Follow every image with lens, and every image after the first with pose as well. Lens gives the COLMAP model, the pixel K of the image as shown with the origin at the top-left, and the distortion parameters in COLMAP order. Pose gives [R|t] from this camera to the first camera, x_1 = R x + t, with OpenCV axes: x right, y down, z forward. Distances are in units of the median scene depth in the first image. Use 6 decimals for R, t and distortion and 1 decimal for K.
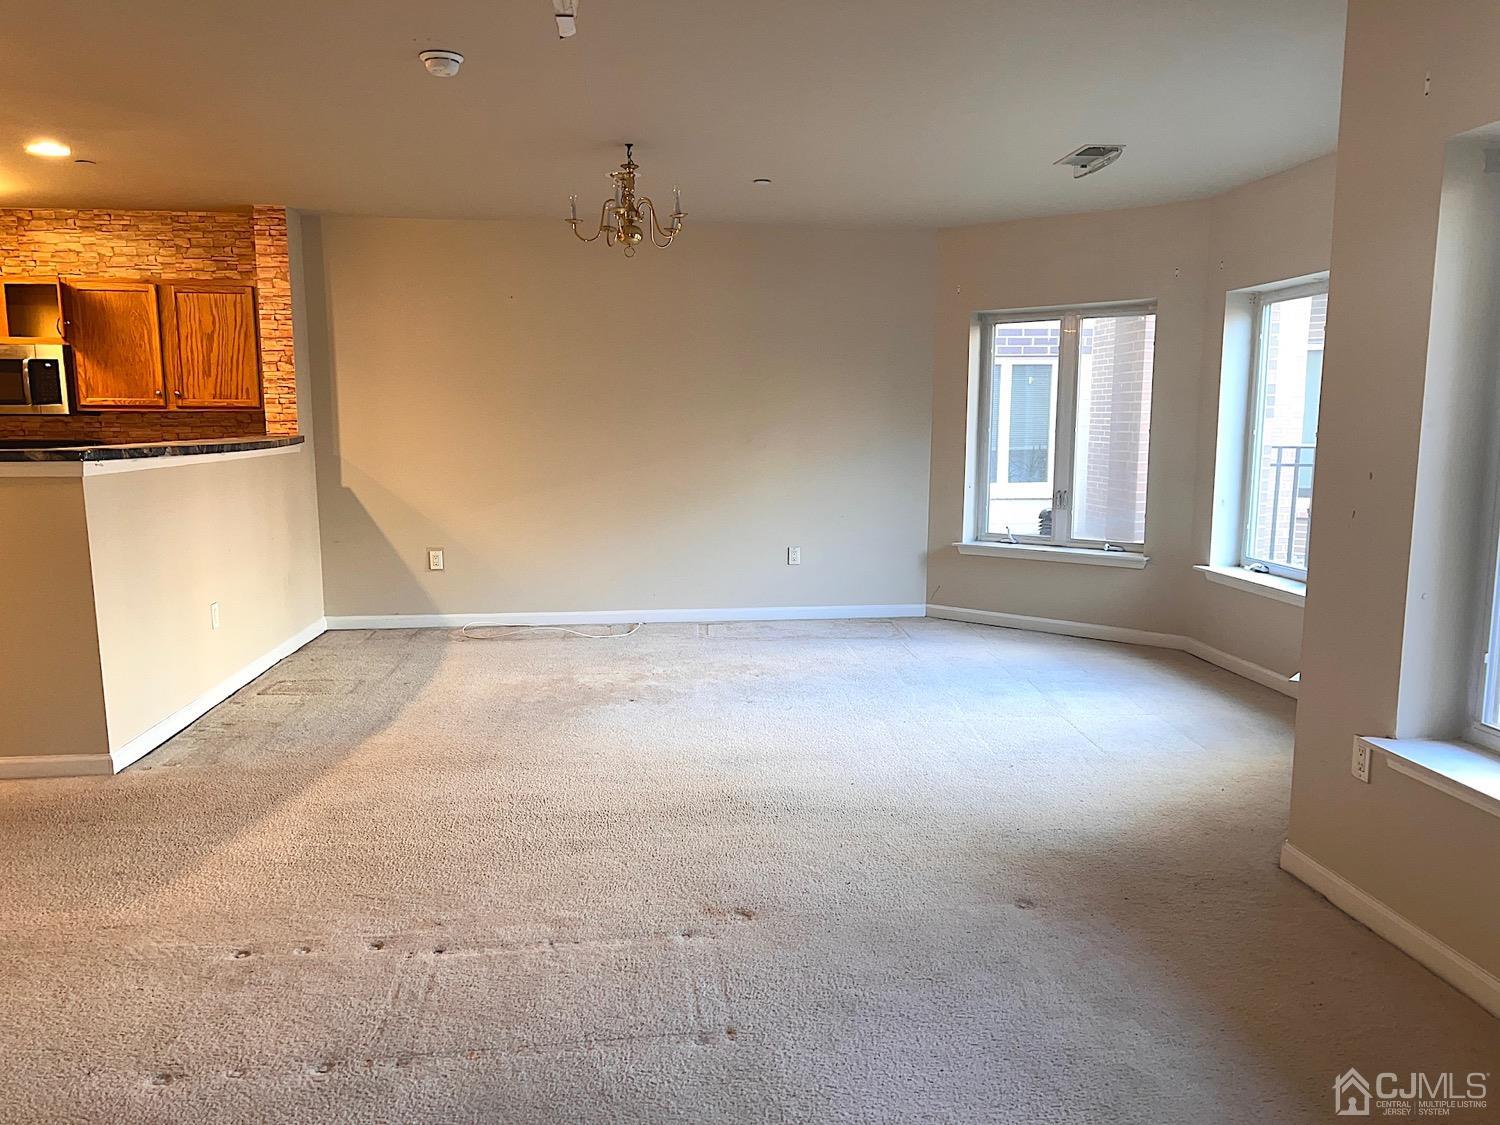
lens RADIAL K [[1133.6, 0, 741.7], [0, 1133.6, 553.0], [0, 0, 1]] dist [0.076540, -0.076141]
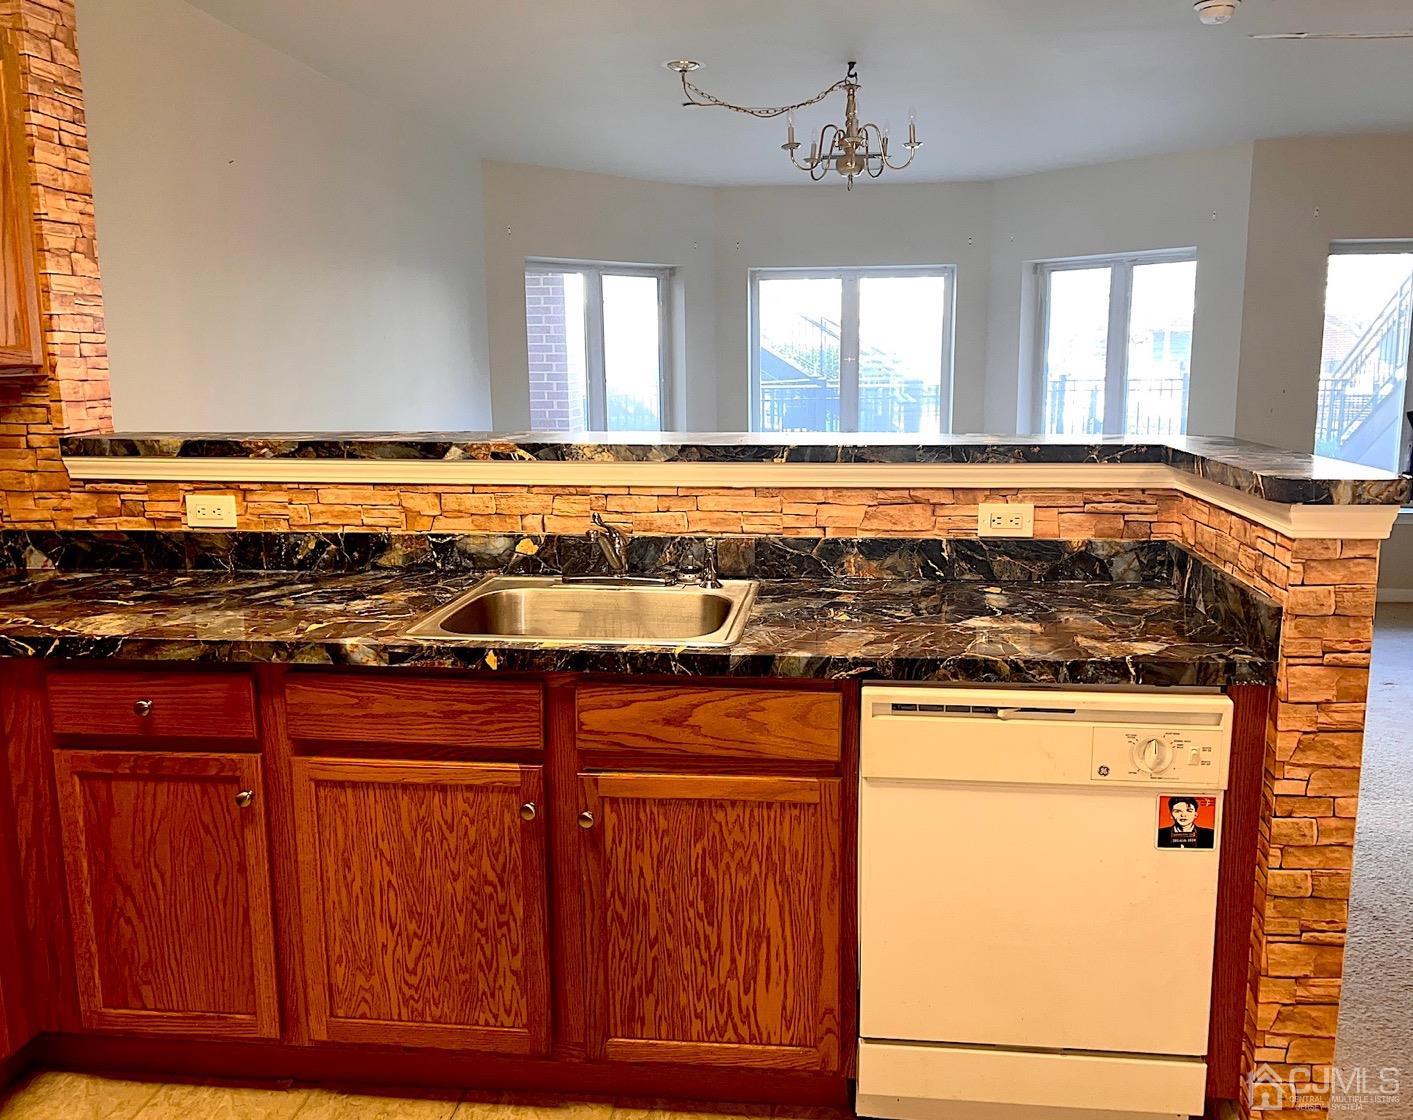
lens RADIAL K [[1139.0, 0, 754.5], [0, 1139.0, 540.1], [0, 0, 1]] dist [0.067157, -0.071715]
pose [[0.190873, -0.158771, 0.968690, -0.766290], [0.130546, 0.982173, 0.135258, -0.091419], [-0.972895, 0.100642, 0.208197, 0.695339]]
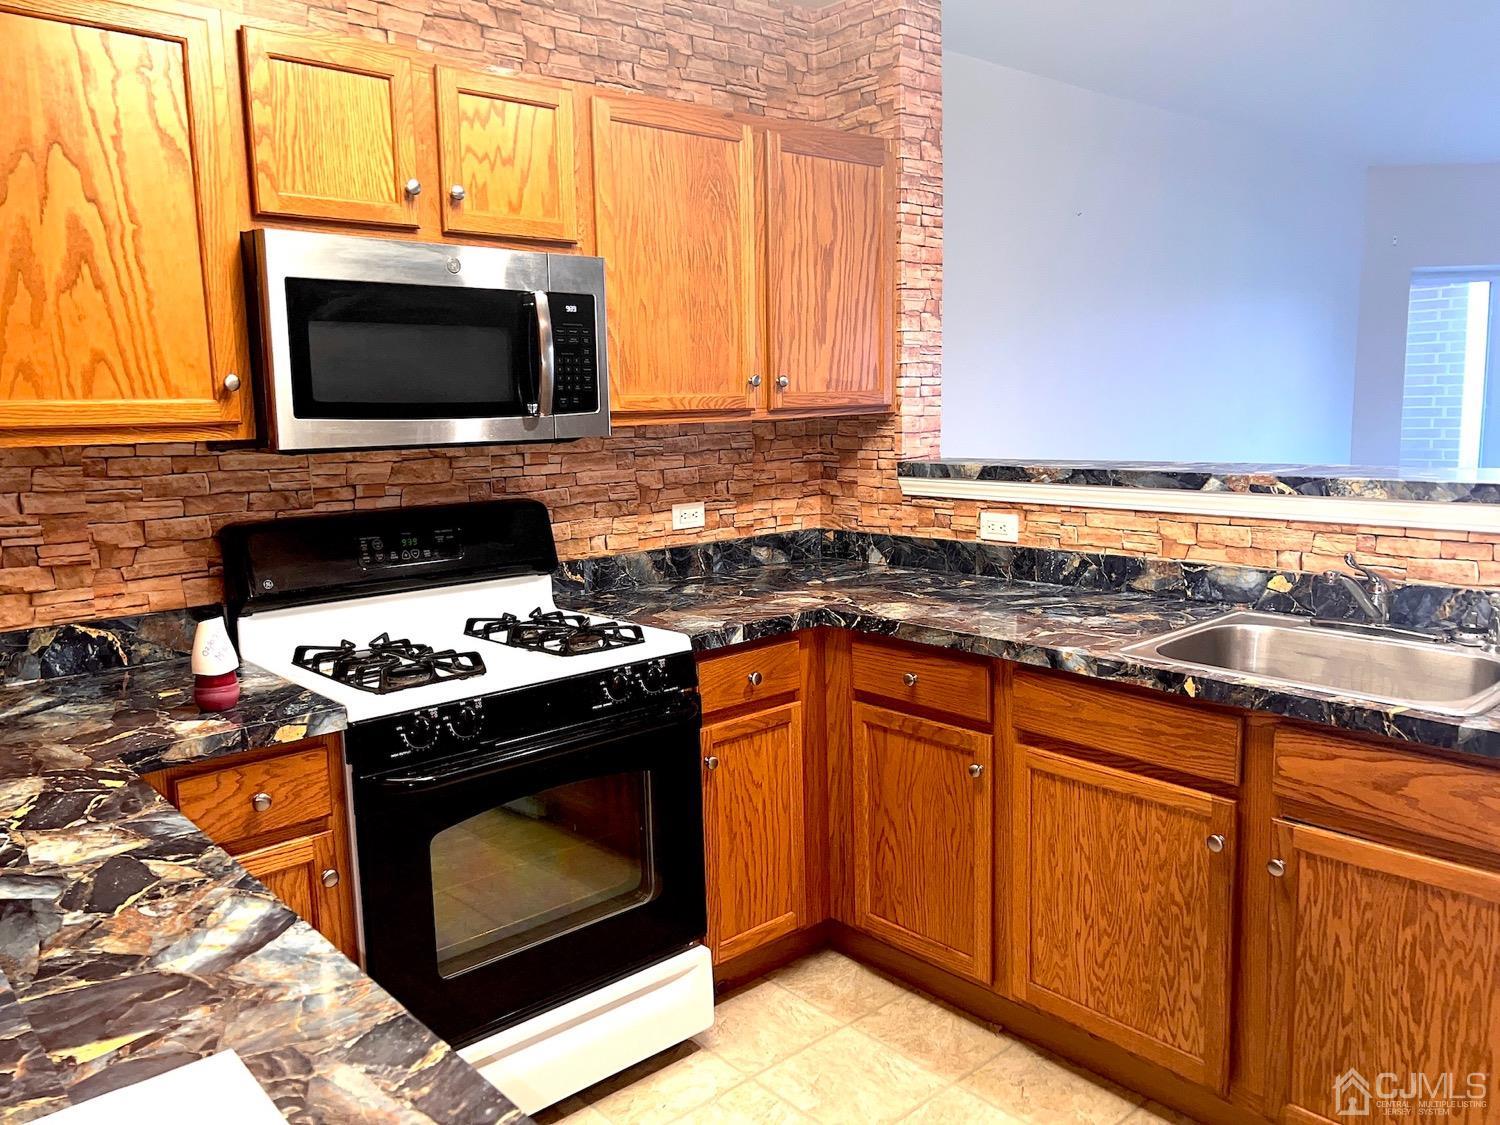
lens RADIAL K [[1133.6, 0, 734.0], [0, 1133.6, 559.1], [0, 0, 1]] dist [0.076540, -0.076141]
pose [[0.810977, -0.103793, 0.575799, -0.766780], [0.100366, 0.994230, 0.037858, -0.087099], [-0.576406, 0.027089, 0.816714, 0.646922]]
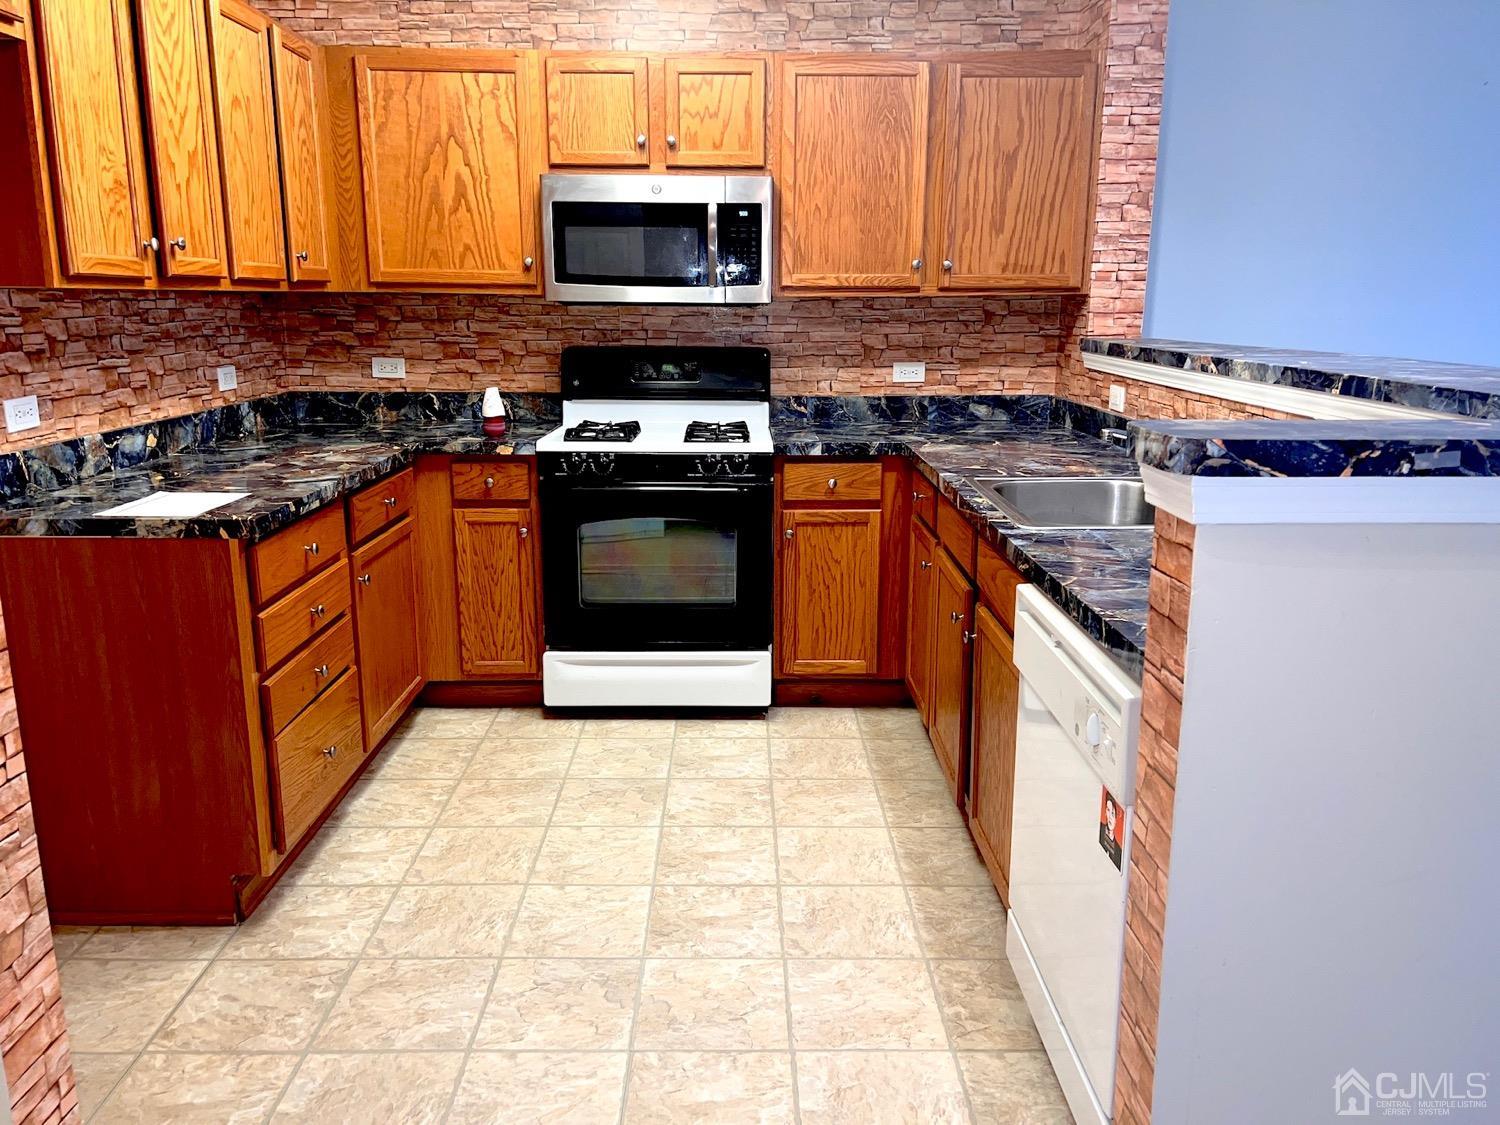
lens RADIAL K [[1133.6, 0, 735.3], [0, 1133.6, 552.4], [0, 0, 1]] dist [0.076540, -0.076141]
pose [[0.996027, 0.021273, -0.086475, -0.540957], [-0.013012, 0.995393, 0.094995, -0.048857], [0.088097, -0.093492, 0.991715, 0.416133]]
